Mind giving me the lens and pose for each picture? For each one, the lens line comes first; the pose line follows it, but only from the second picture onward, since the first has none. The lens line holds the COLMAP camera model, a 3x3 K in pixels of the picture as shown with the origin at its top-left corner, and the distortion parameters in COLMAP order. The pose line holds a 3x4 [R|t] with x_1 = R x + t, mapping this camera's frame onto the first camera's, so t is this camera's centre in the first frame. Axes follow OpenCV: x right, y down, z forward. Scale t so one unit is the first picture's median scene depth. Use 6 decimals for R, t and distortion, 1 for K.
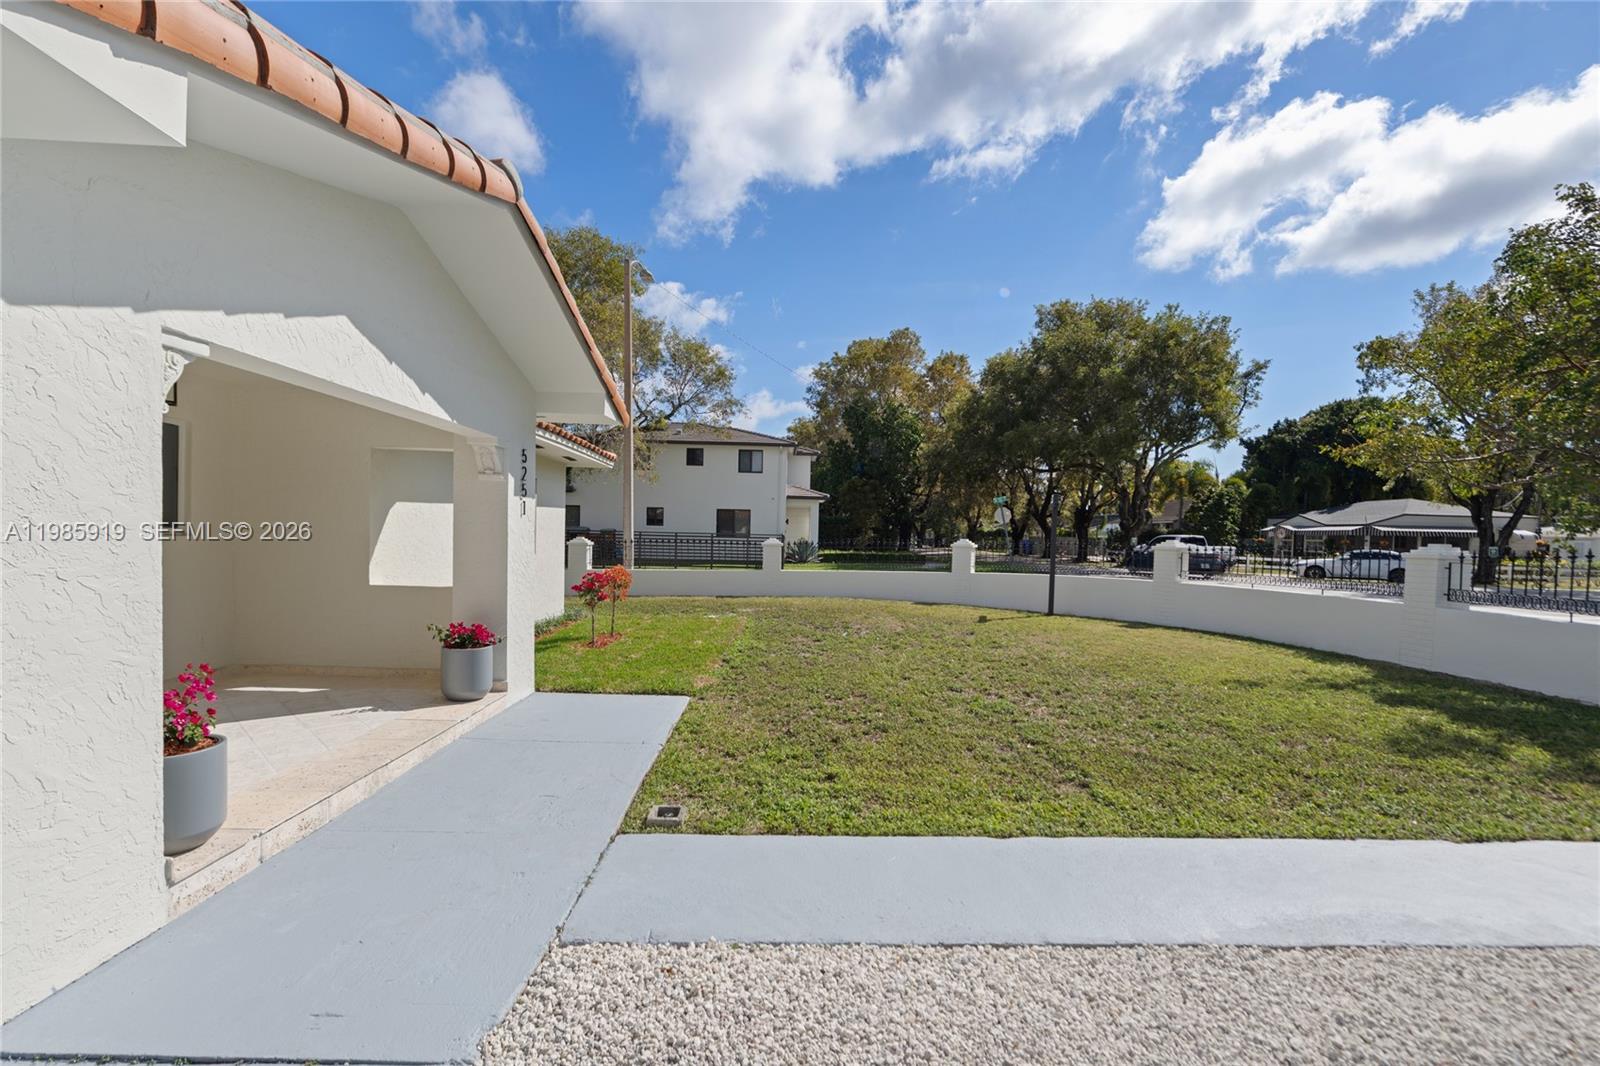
lens RADIAL K [[660.6, 0, 803.7], [0, 660.6, 538.2], [0, 0, 1]] dist [-0.003688, 0.000288]
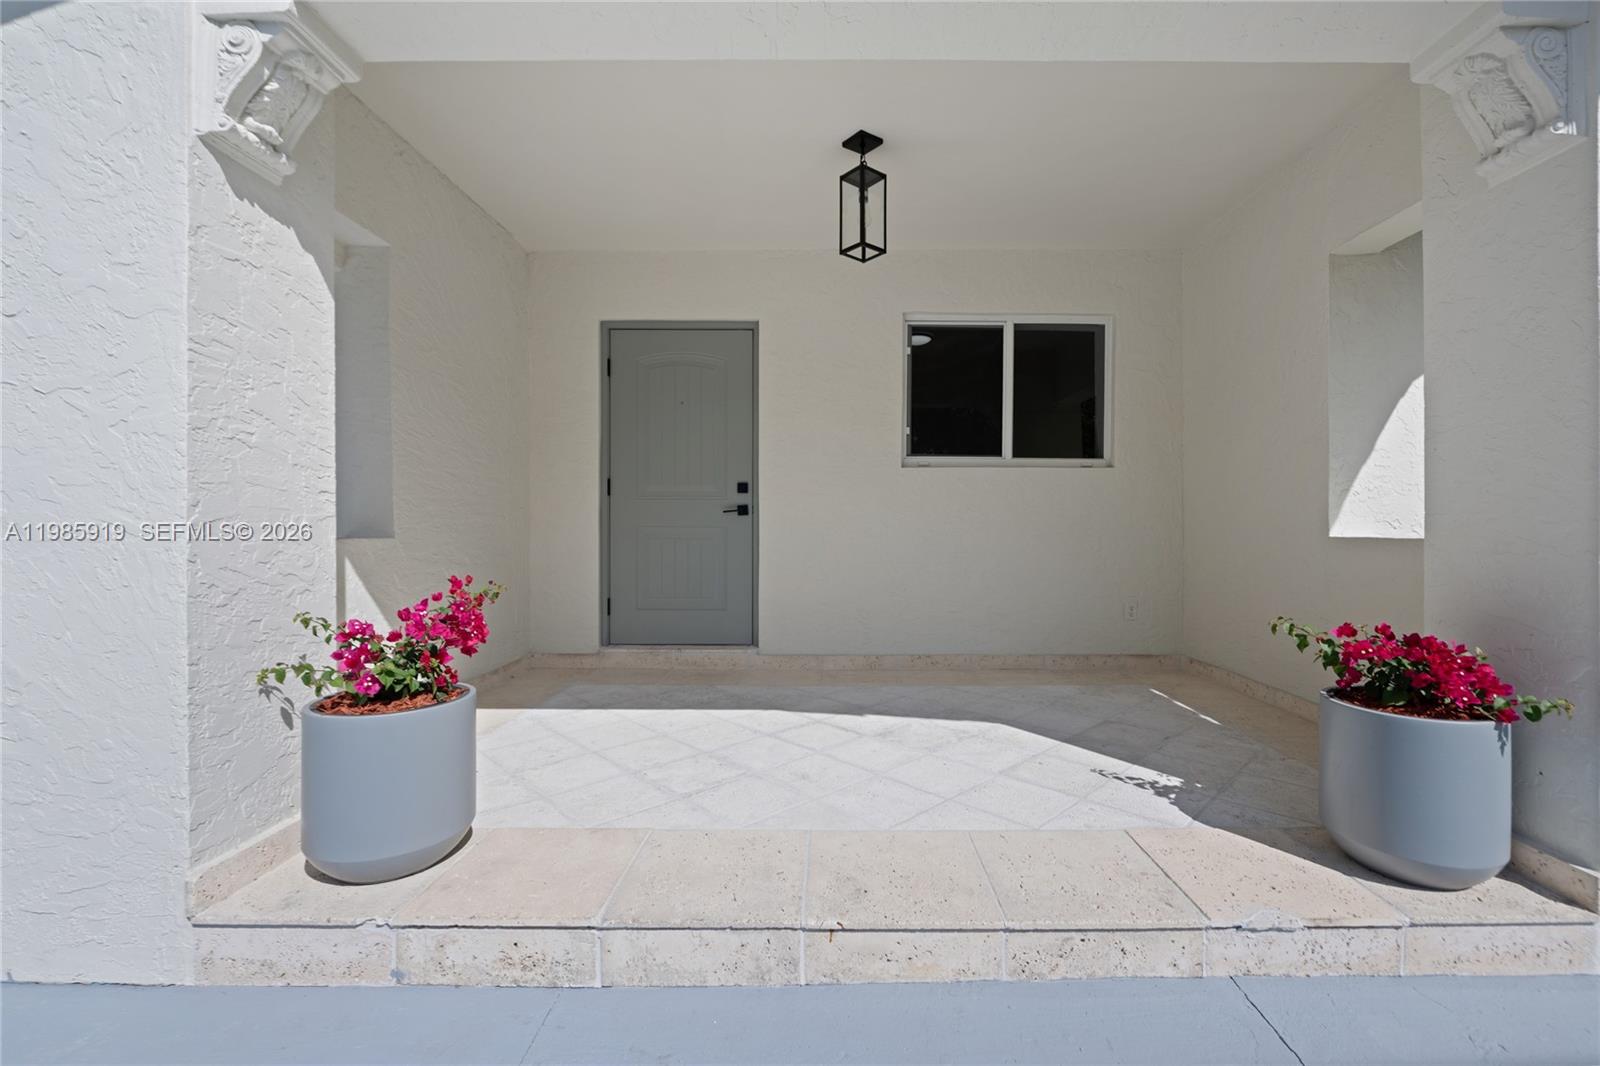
lens RADIAL K [[660.6, 0, 801.2], [0, 660.6, 530.1], [0, 0, 1]] dist [-0.003688, 0.000288]
pose [[-0.034335, -0.014812, -0.999301, -0.041529], [-0.002956, 0.999887, -0.014719, 0.019725], [0.999406, 0.002449, -0.034375, 0.165866]]
